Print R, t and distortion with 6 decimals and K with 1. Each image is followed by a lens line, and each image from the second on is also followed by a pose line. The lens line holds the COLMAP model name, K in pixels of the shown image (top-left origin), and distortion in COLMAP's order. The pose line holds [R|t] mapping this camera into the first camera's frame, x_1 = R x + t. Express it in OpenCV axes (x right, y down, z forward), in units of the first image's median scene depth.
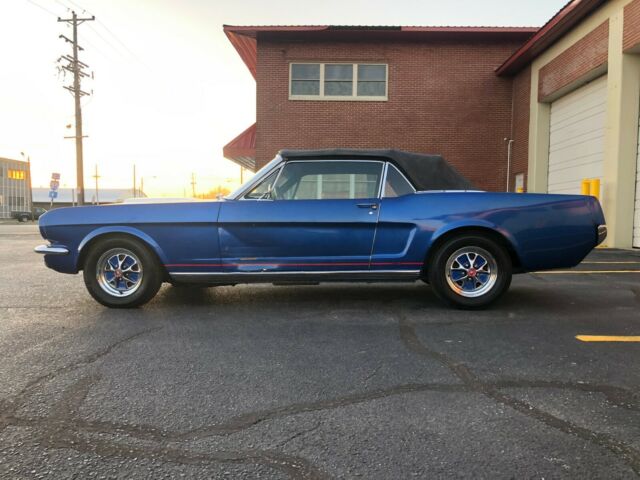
lens RADIAL K [[525.0, 0, 321.7], [0, 525.0, 242.3], [0, 0, 1]] dist [0.014268, -0.009150]
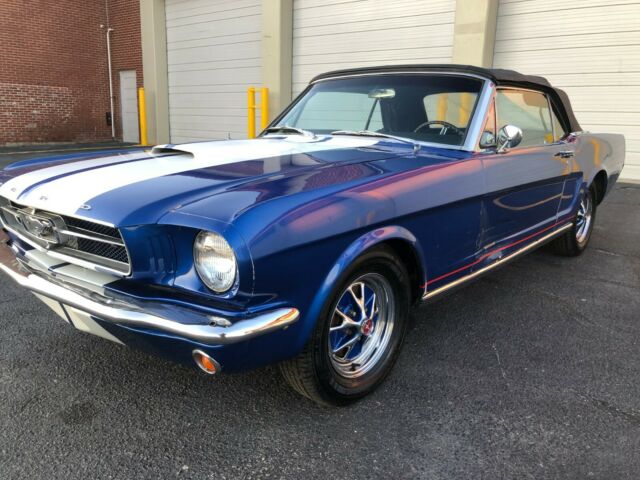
lens RADIAL K [[525.0, 0, 318.4], [0, 525.0, 243.8], [0, 0, 1]] dist [0.014268, -0.009150]
pose [[0.612663, -0.178225, 0.769987, -0.751162], [0.021181, 0.977595, 0.209426, -0.106649], [-0.790060, -0.111998, 0.602711, 0.788595]]
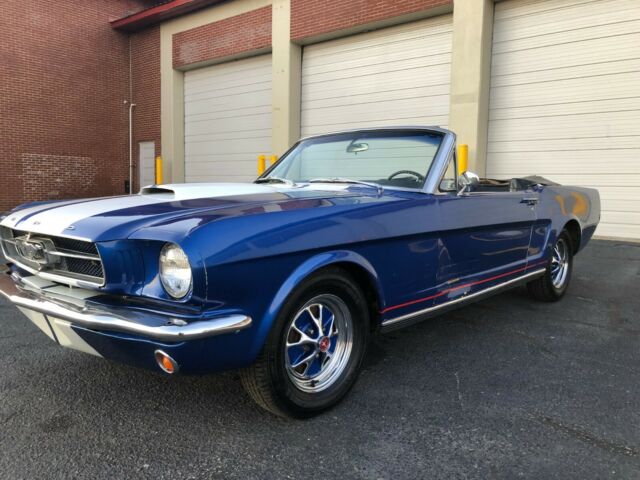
lens RADIAL K [[525.0, 0, 321.3], [0, 525.0, 239.0], [0, 0, 1]] dist [0.014268, -0.009150]
pose [[0.630926, -0.072287, 0.772468, -0.766485], [0.025287, 0.997037, 0.072649, -0.075372], [-0.775431, -0.026303, 0.630884, 0.711489]]
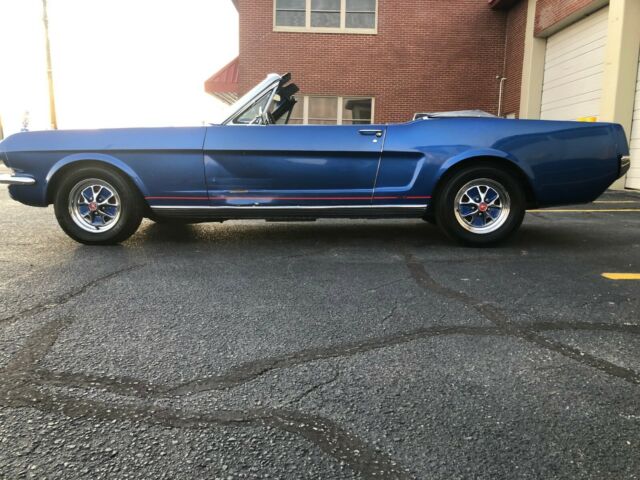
lens RADIAL K [[525.0, 0, 321.8], [0, 525.0, 238.0], [0, 0, 1]] dist [0.014268, -0.009150]
pose [[0.999457, 0.001725, 0.032900, -0.025761], [-0.004972, 0.995089, 0.098861, 0.021686], [-0.032568, -0.098971, 0.994557, 0.087131]]
